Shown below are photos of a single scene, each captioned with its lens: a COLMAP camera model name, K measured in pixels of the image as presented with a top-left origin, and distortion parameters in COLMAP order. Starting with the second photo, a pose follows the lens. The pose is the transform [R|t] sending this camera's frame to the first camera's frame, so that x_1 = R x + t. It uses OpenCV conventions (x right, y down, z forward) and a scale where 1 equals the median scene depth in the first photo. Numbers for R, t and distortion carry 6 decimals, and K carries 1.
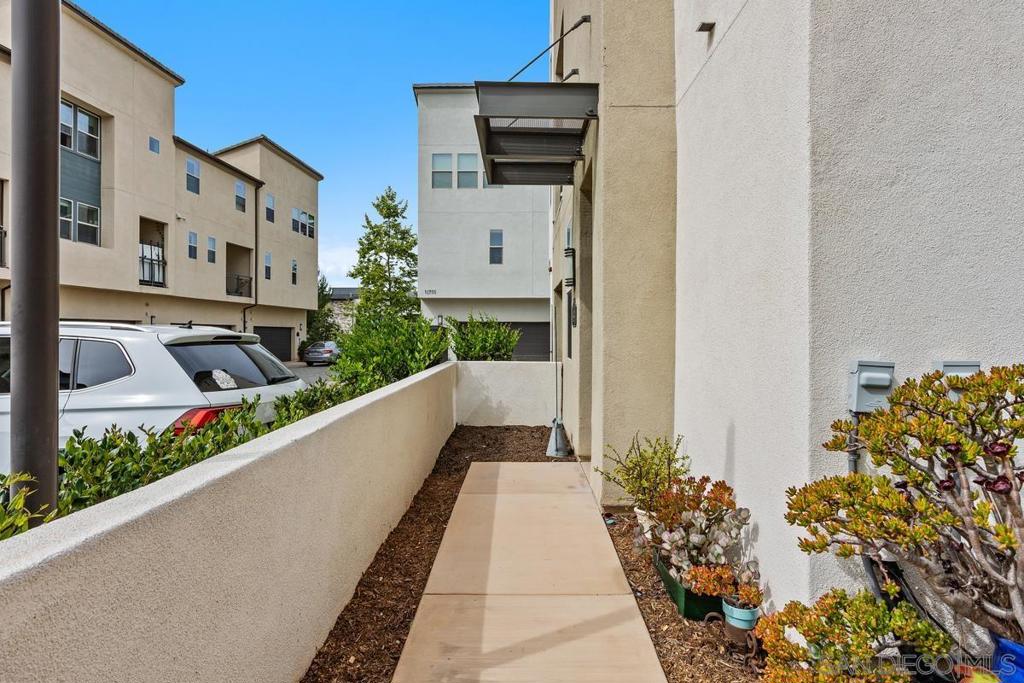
lens RADIAL K [[550.5, 0, 514.3], [0, 550.5, 331.4], [0, 0, 1]] dist [0.002529, -0.000961]
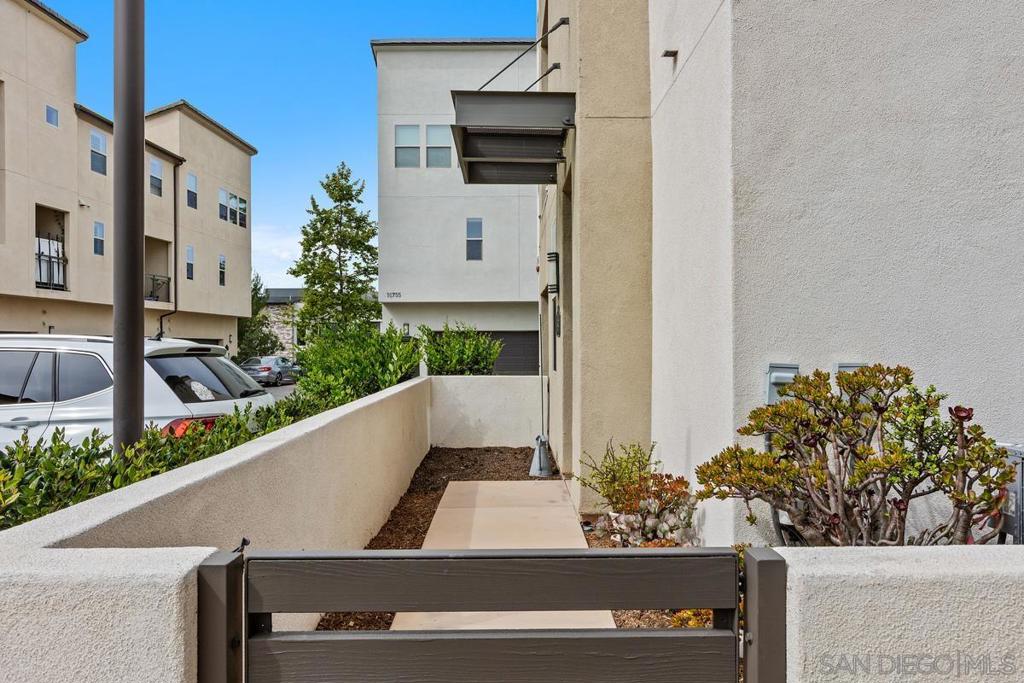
lens RADIAL K [[710.8, 0, 514.6], [0, 710.8, 341.8], [0, 0, 1]] dist [0.006059, 0.003713]
pose [[0.999736, -0.006049, 0.022147, 0.010452], [0.006077, 0.999981, -0.001200, 0.001874], [-0.022140, 0.001334, 0.999754, -0.259599]]
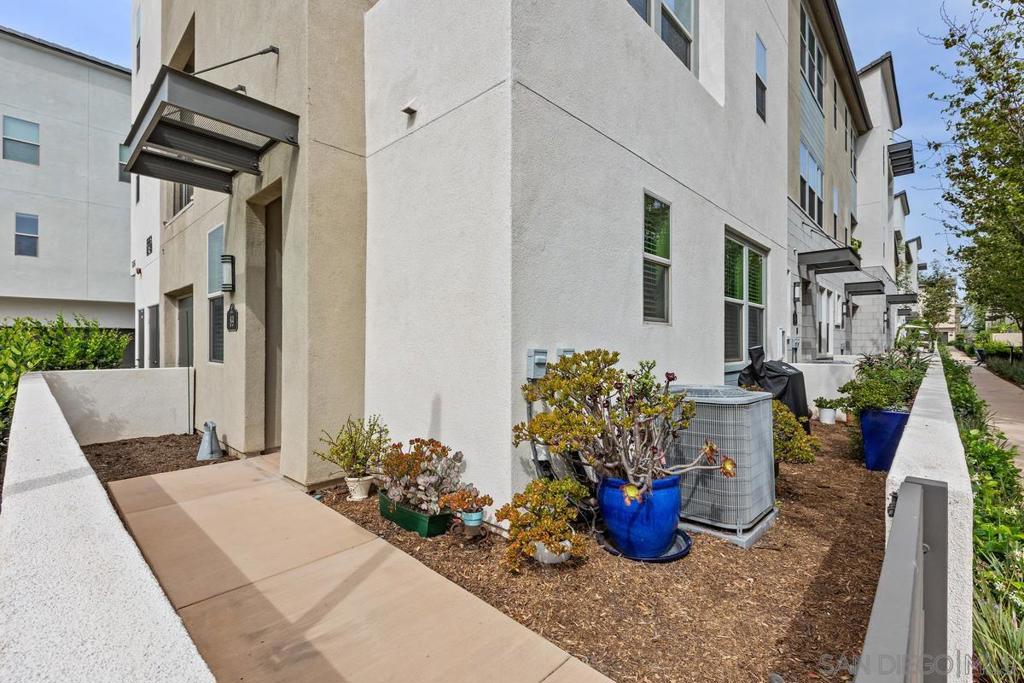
lens RADIAL K [[455.5, 0, 516.1], [0, 455.5, 339.7], [0, 0, 1]] dist [0.000507, 0.000123]
pose [[0.668309, 0.003964, 0.743873, -0.223529], [-0.001950, 0.999992, -0.003577, 0.013039], [-0.743881, 0.000940, 0.668312, 0.034909]]
